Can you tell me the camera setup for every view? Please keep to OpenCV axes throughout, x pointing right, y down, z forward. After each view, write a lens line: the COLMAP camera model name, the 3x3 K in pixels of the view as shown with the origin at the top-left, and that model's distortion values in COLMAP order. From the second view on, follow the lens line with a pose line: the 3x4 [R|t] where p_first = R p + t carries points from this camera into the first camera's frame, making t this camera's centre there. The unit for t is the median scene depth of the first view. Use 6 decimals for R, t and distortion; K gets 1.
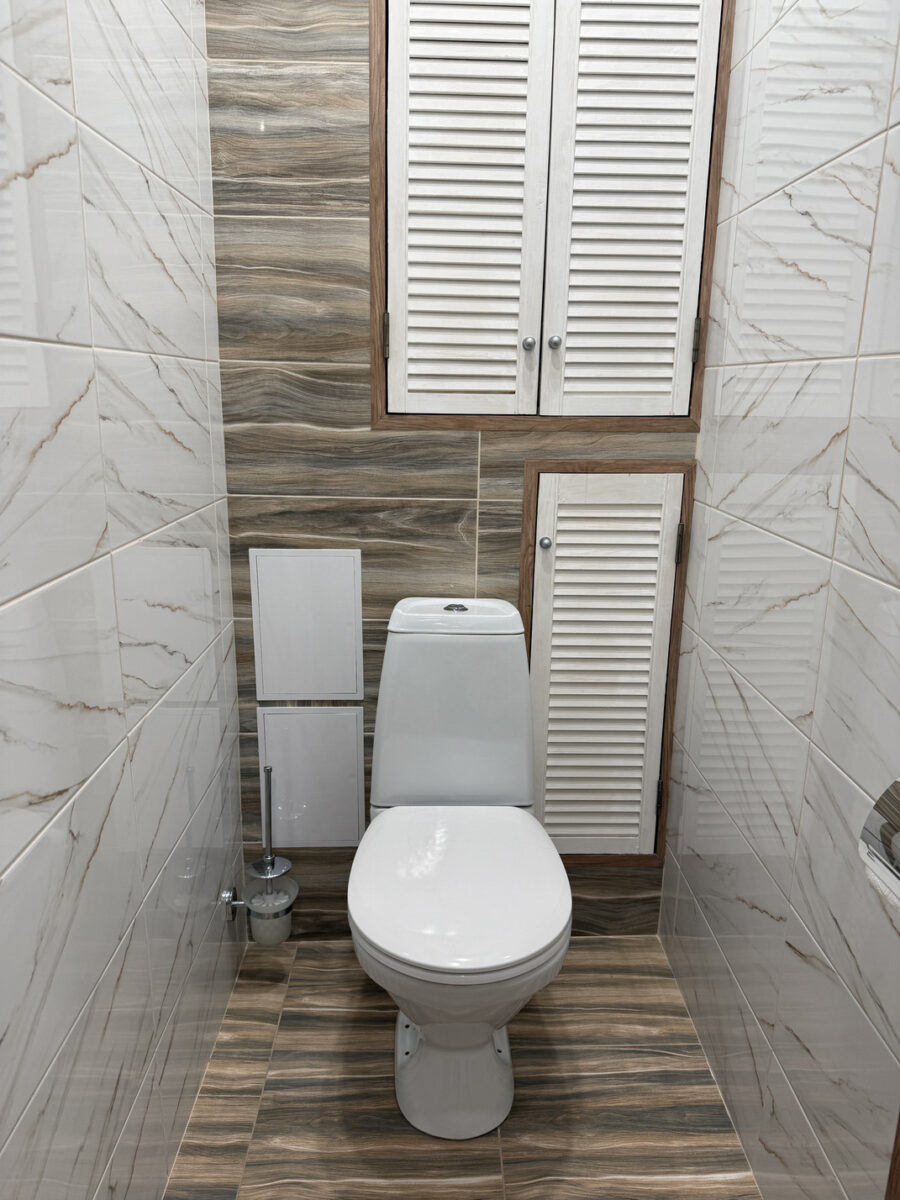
lens RADIAL K [[843.9, 0, 447.7], [0, 843.9, 604.0], [0, 0, 1]] dist [0.135417, -0.238166]
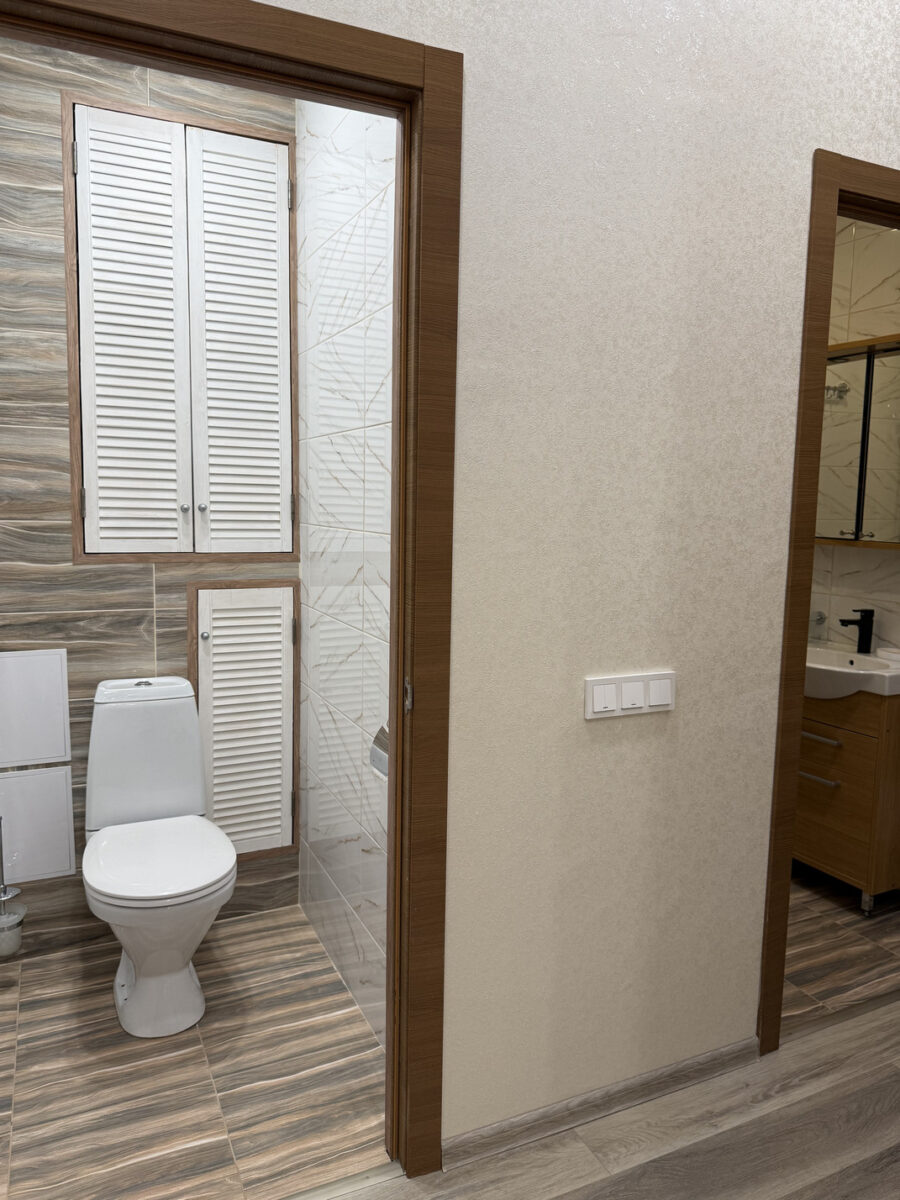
lens RADIAL K [[843.9, 0, 447.7], [0, 843.9, 604.0], [0, 0, 1]] dist [0.135417, -0.238166]
pose [[0.915147, -0.045105, 0.400588, -0.094378], [0.092254, 0.990782, -0.099195, 0.062268], [-0.392421, 0.127734, 0.910873, -0.556013]]
